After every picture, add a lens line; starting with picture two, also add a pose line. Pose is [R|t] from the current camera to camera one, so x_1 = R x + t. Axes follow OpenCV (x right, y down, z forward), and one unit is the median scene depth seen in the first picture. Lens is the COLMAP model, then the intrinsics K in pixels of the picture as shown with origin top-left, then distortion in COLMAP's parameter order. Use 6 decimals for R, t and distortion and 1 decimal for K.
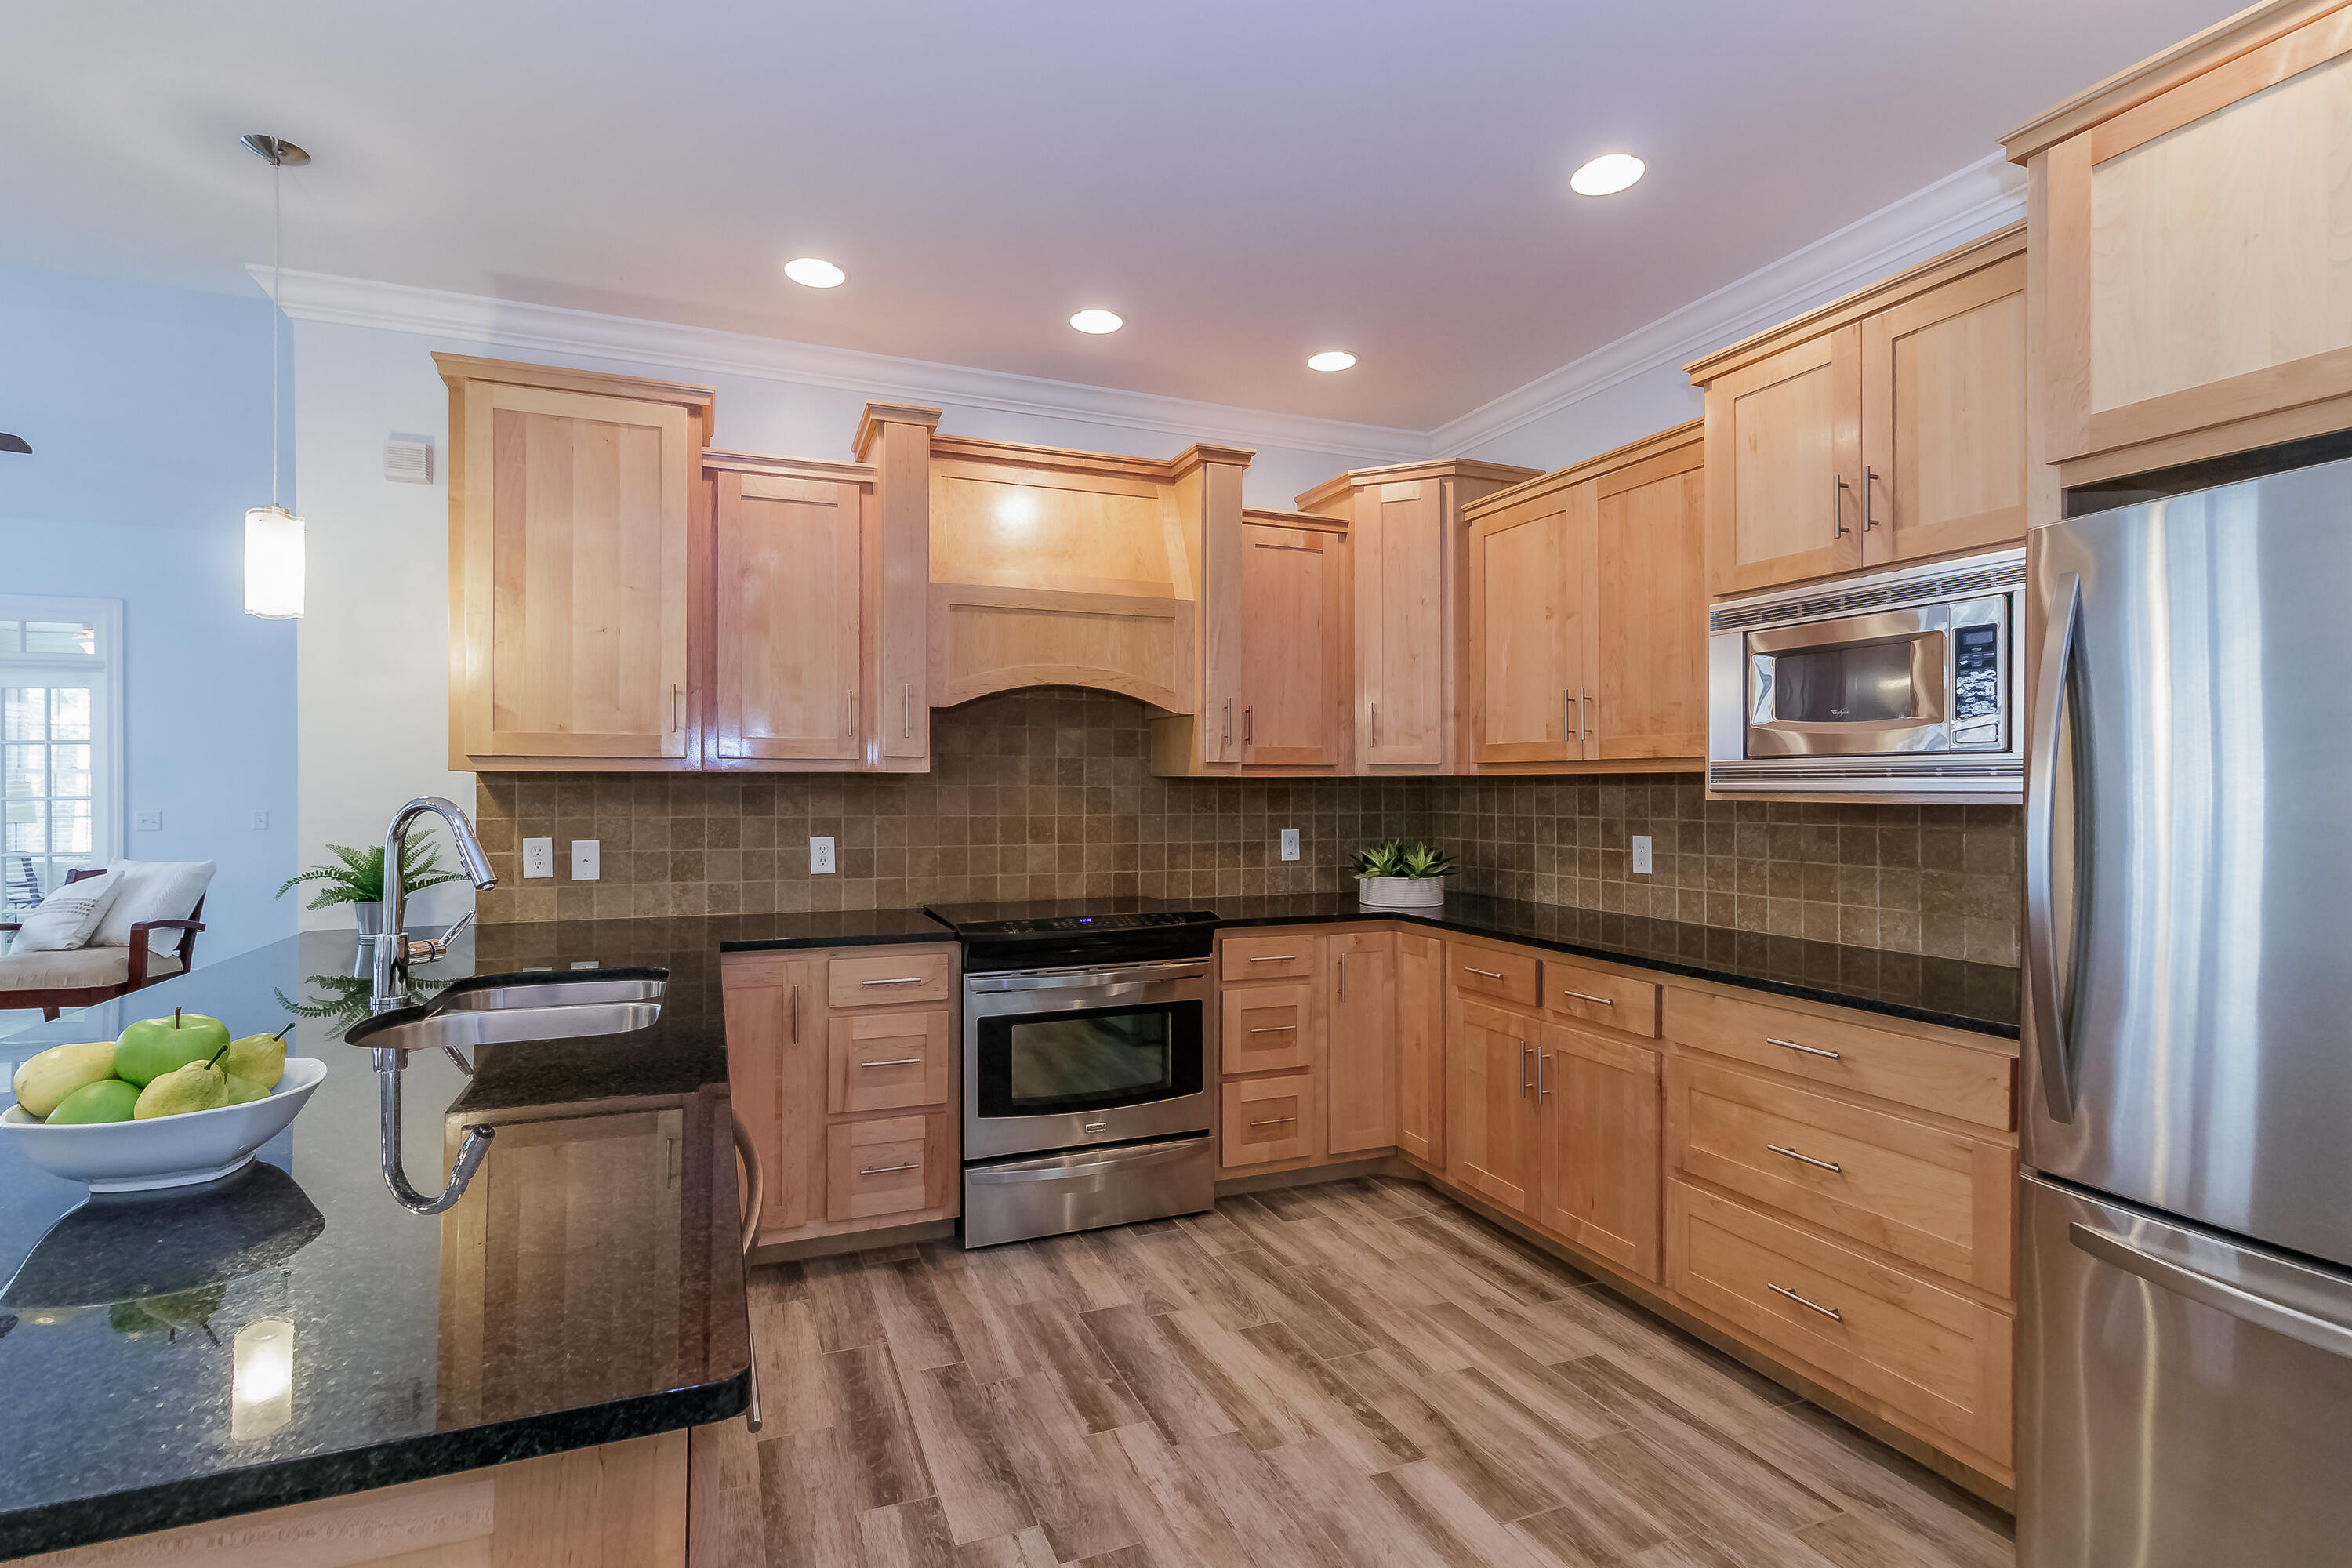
lens RADIAL K [[1095.4, 0, 1168.4], [0, 1095.4, 776.0], [0, 0, 1]] dist [-0.000885, -0.000856]
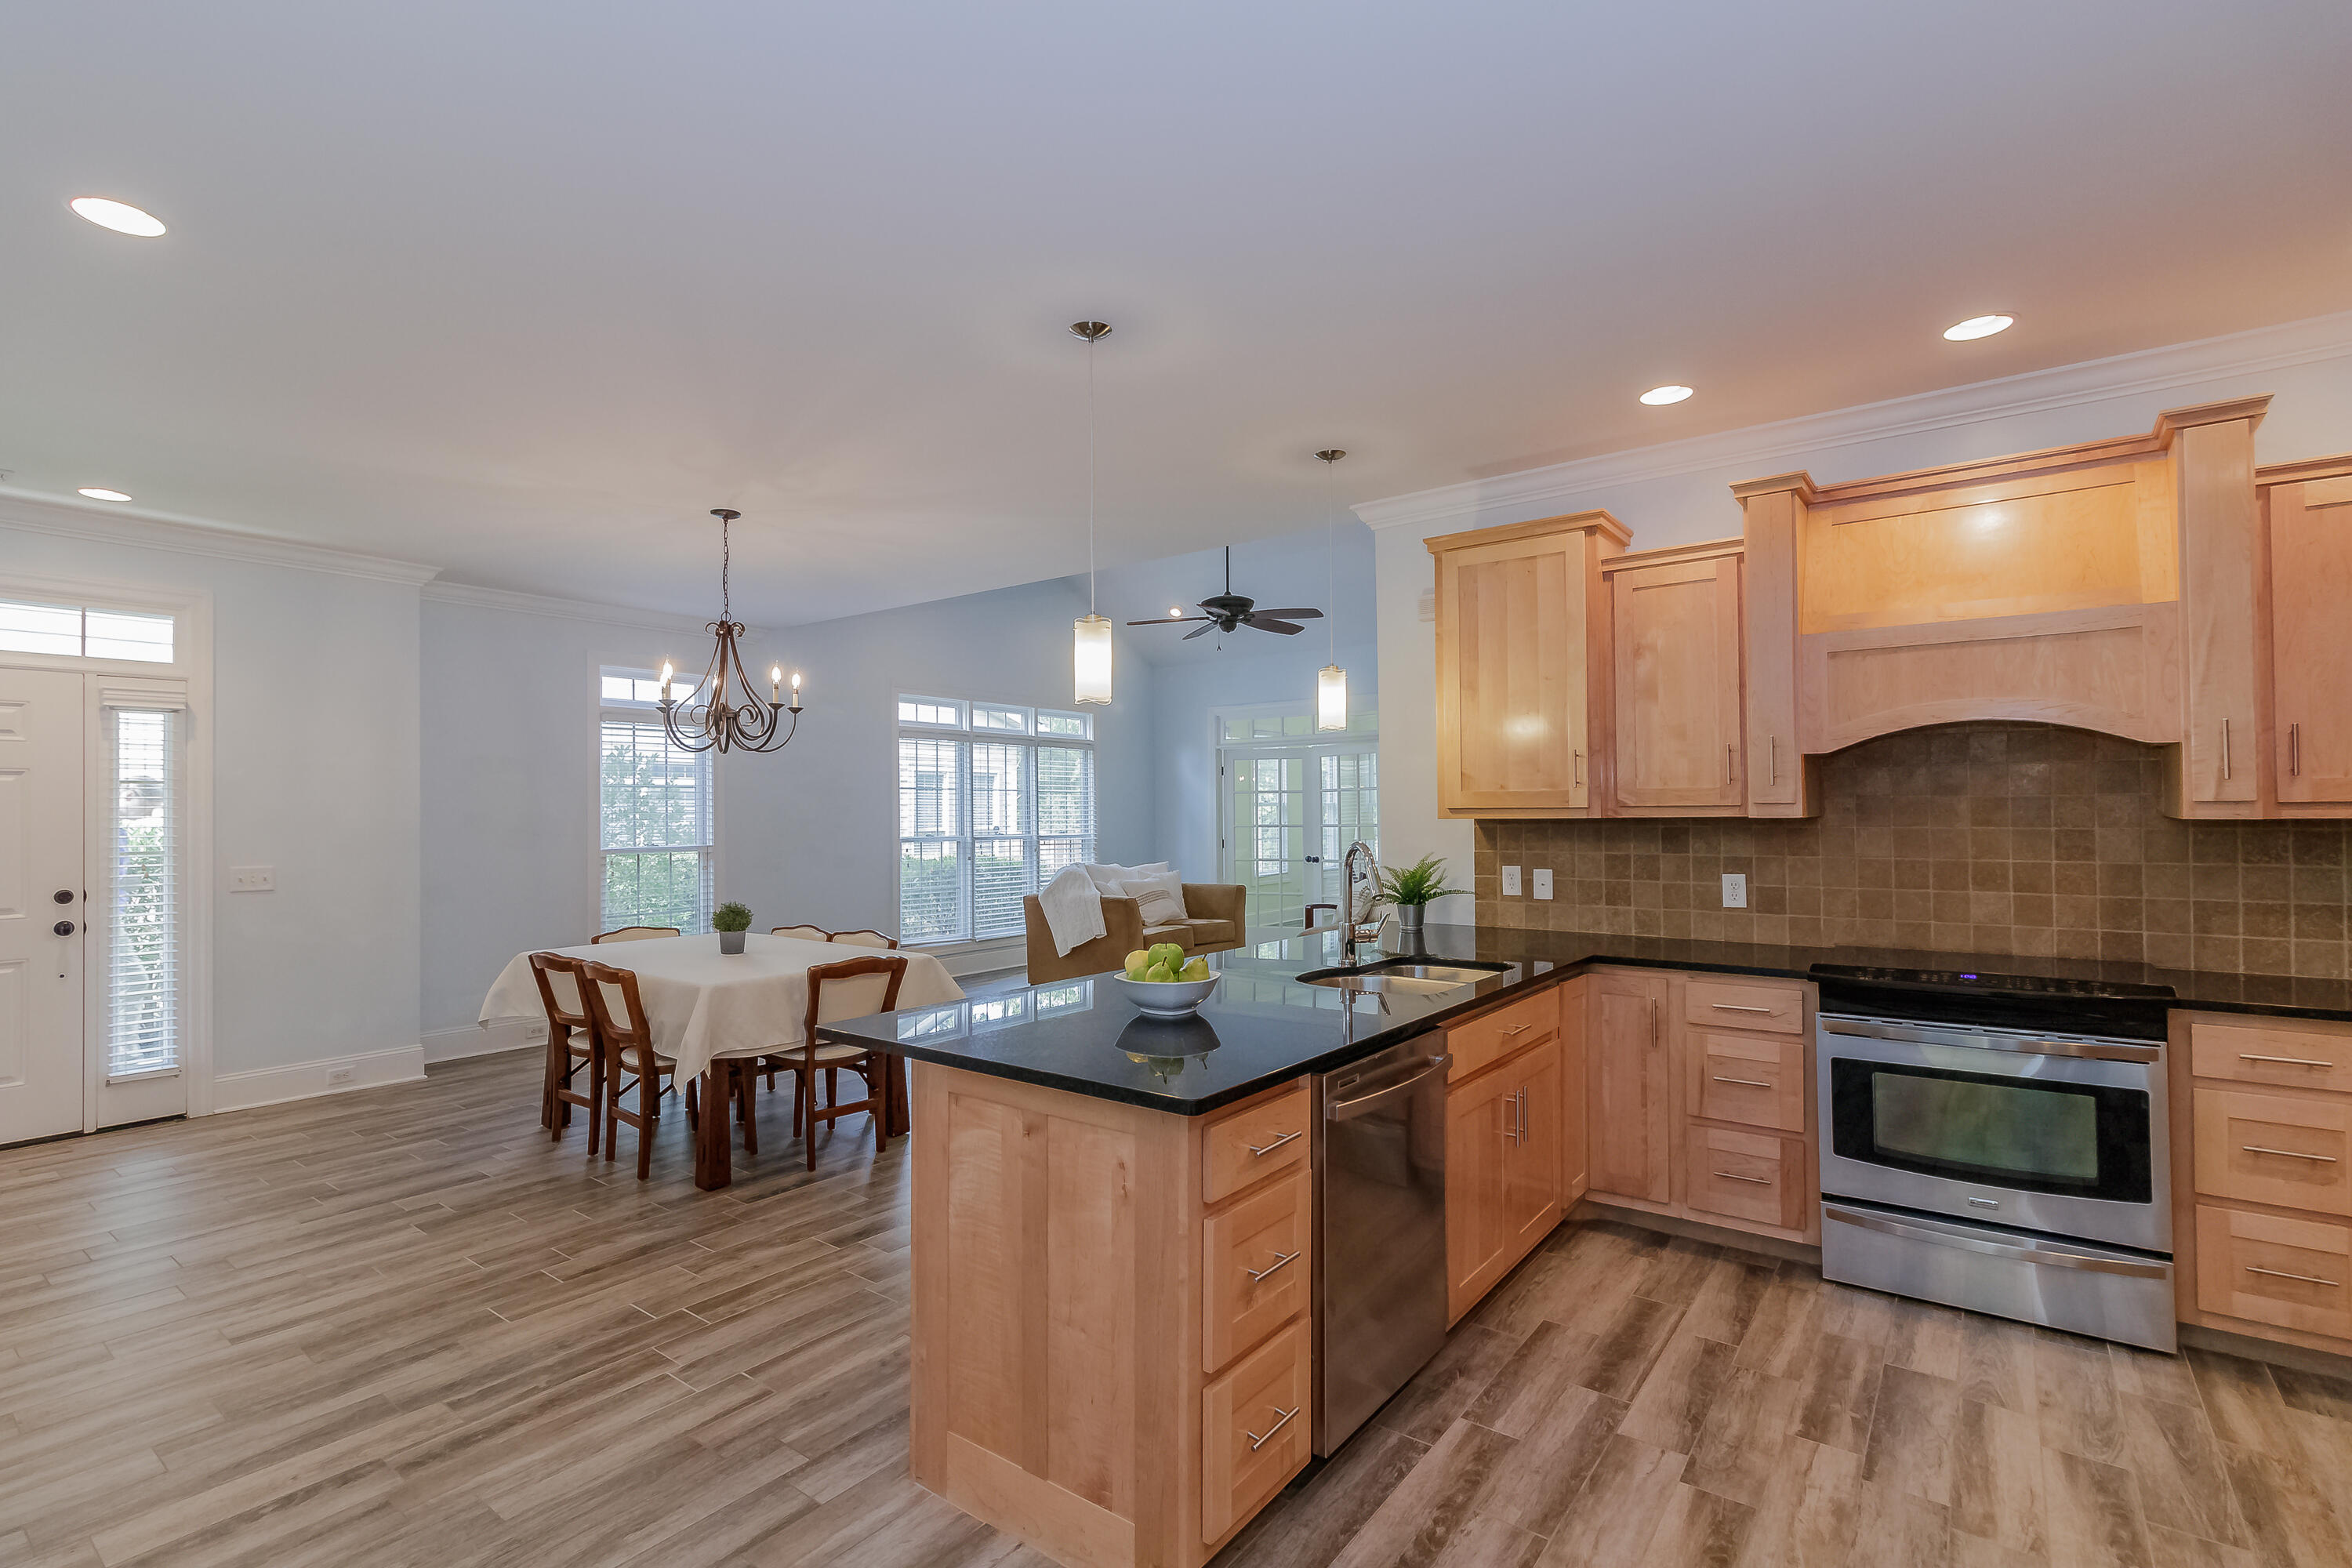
lens RADIAL K [[1144.3, 0, 1181.7], [0, 1144.3, 790.6], [0, 0, 1]] dist [-0.006782, 0.004680]
pose [[0.507809, -0.017922, -0.861283, 0.445838], [0.016414, 0.999803, -0.011126, -0.028036], [0.861313, -0.008487, 0.508003, -0.071305]]
